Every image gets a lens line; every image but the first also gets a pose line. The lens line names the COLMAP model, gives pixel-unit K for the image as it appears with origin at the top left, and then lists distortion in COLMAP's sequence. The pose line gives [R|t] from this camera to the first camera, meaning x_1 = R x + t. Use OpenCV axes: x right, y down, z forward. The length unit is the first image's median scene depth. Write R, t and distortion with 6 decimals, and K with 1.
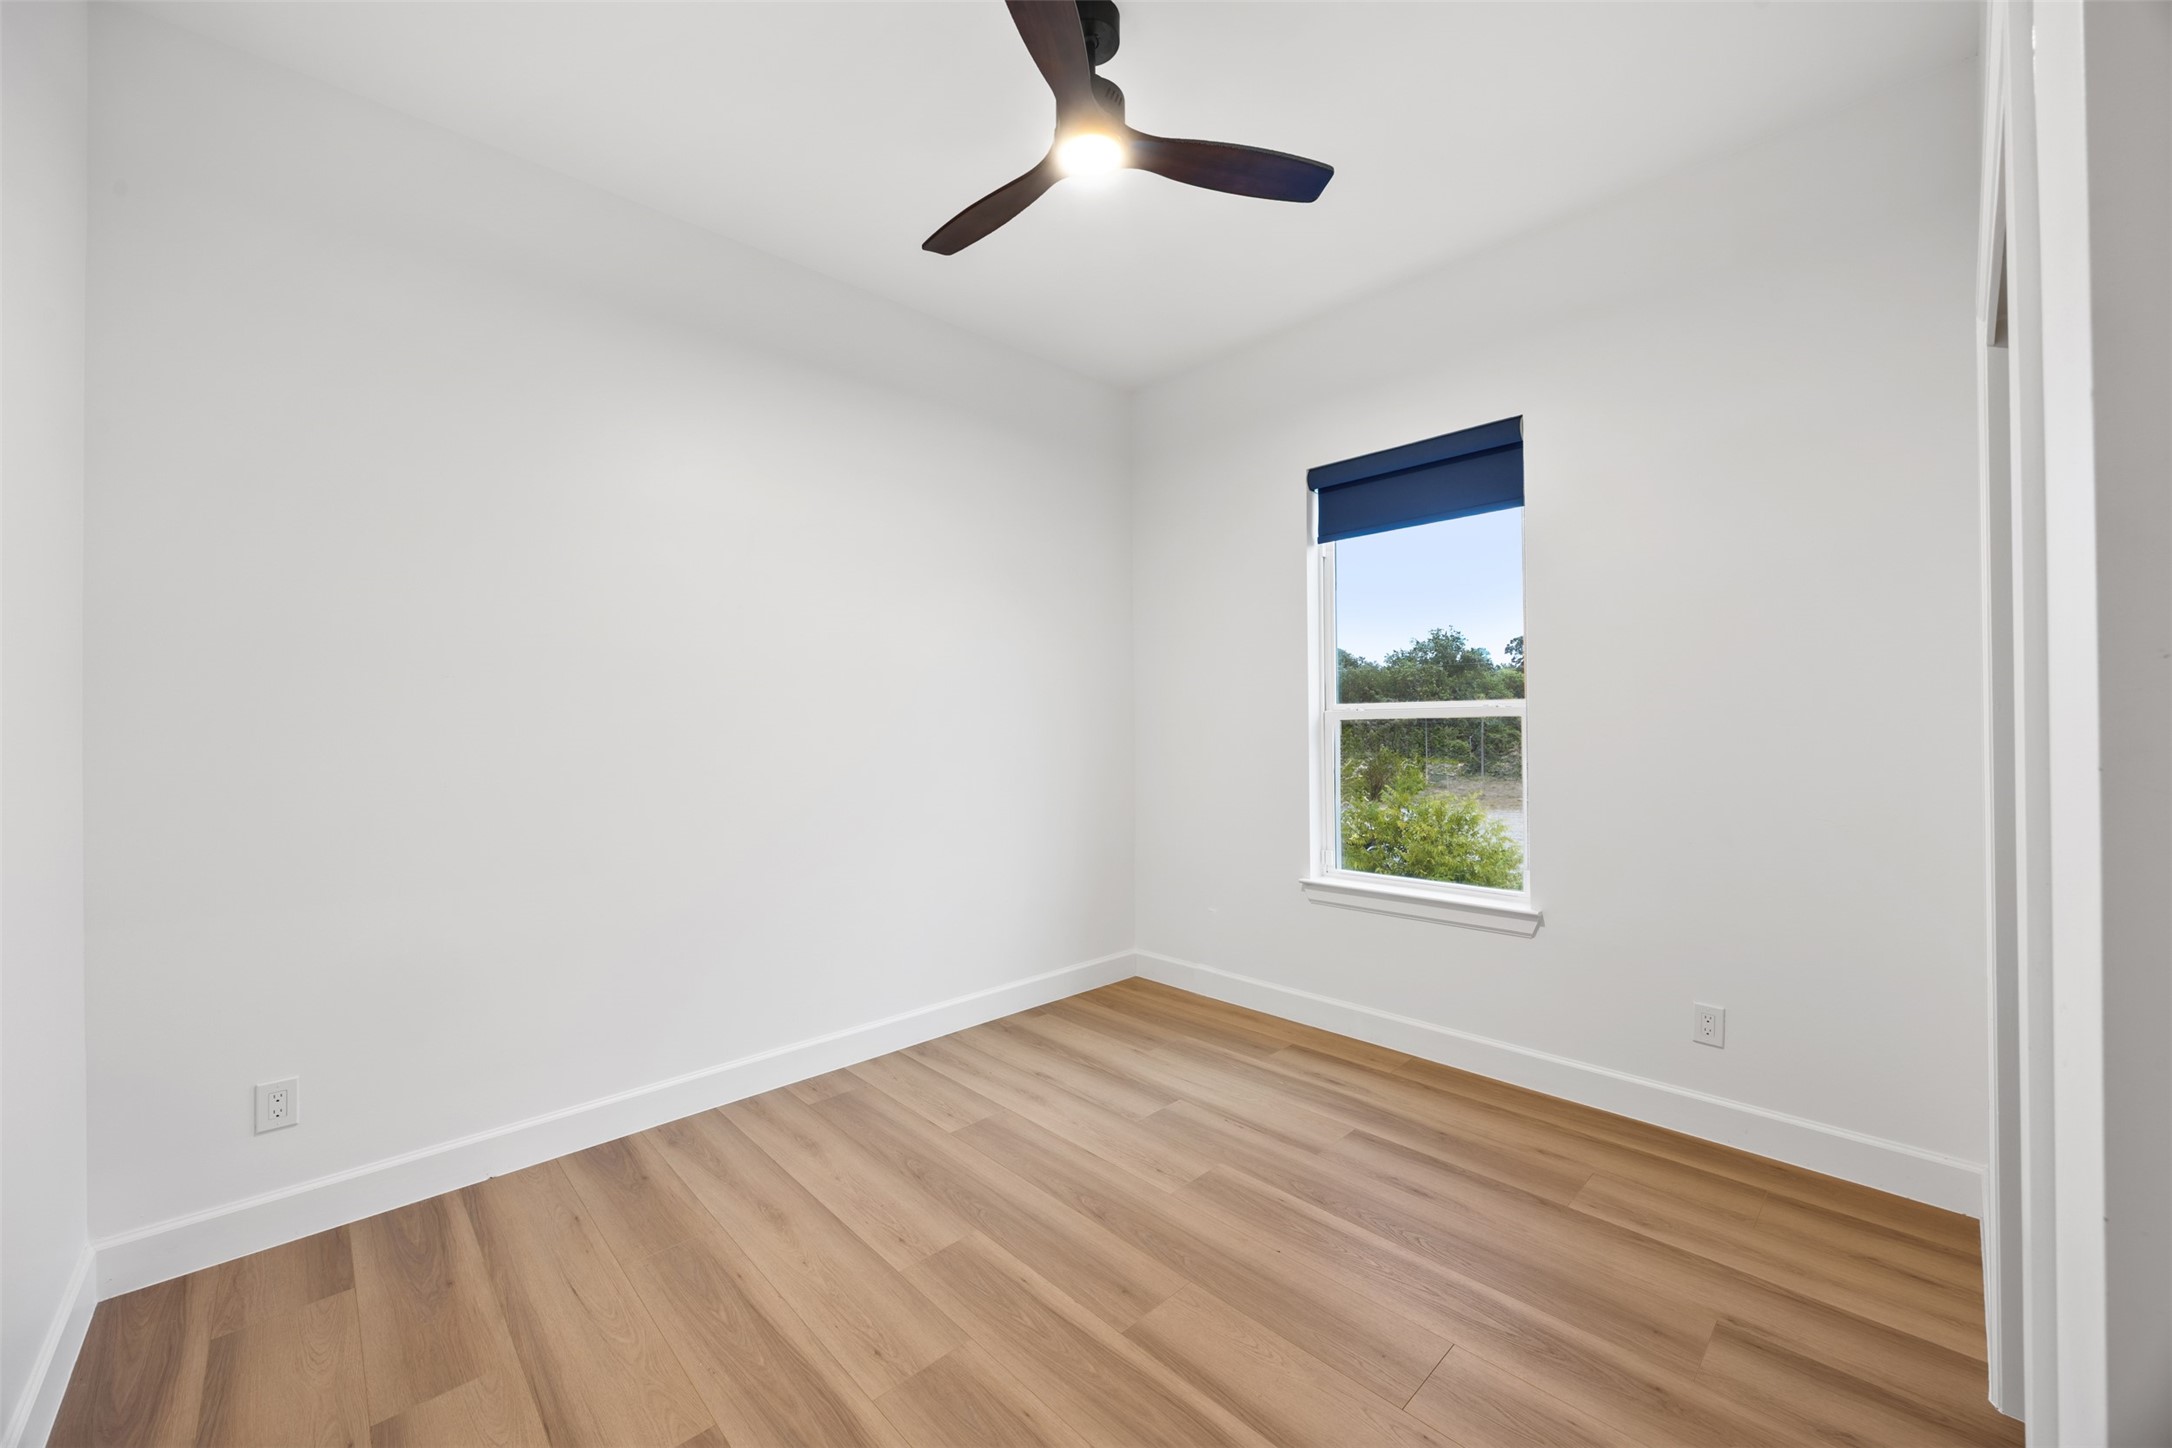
lens RADIAL K [[809.1, 0, 1121.1], [0, 809.1, 723.7], [0, 0, 1]] dist [0.000404, -0.000012]
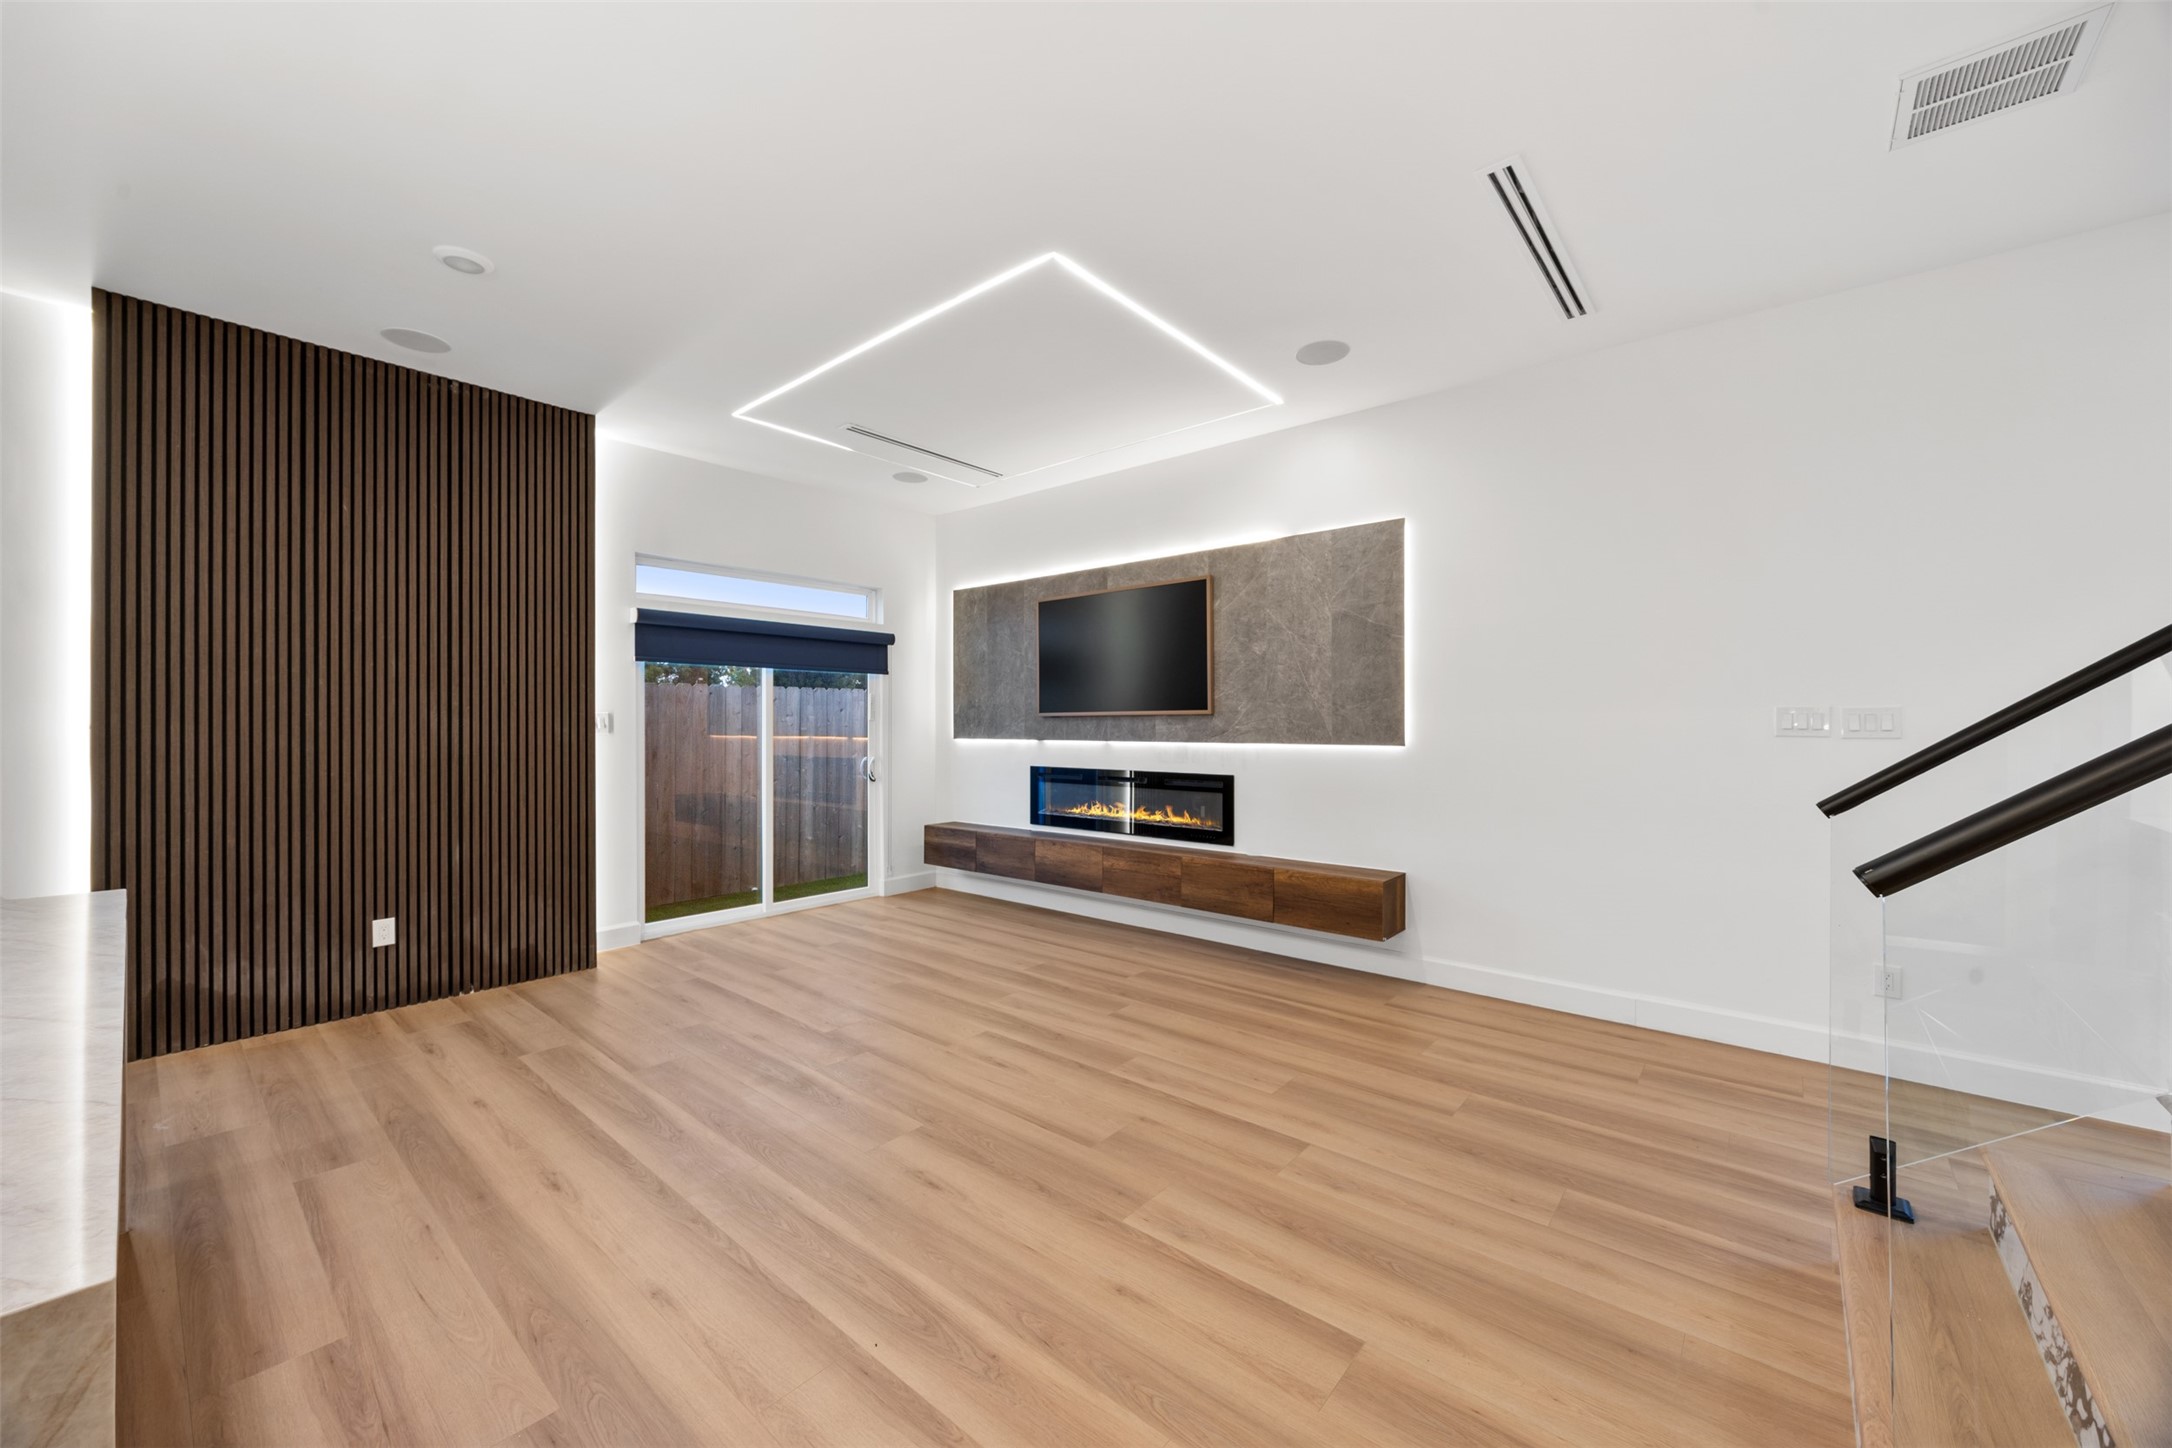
lens RADIAL K [[827.1, 0, 1099.7], [0, 827.1, 714.1], [0, 0, 1]] dist [-0.003104, -0.000093]
pose [[0.997018, 0.009228, 0.076615, 0.241105], [-0.008777, 0.999942, -0.006212, -0.005014], [-0.076668, 0.005521, 0.997041, -0.237734]]
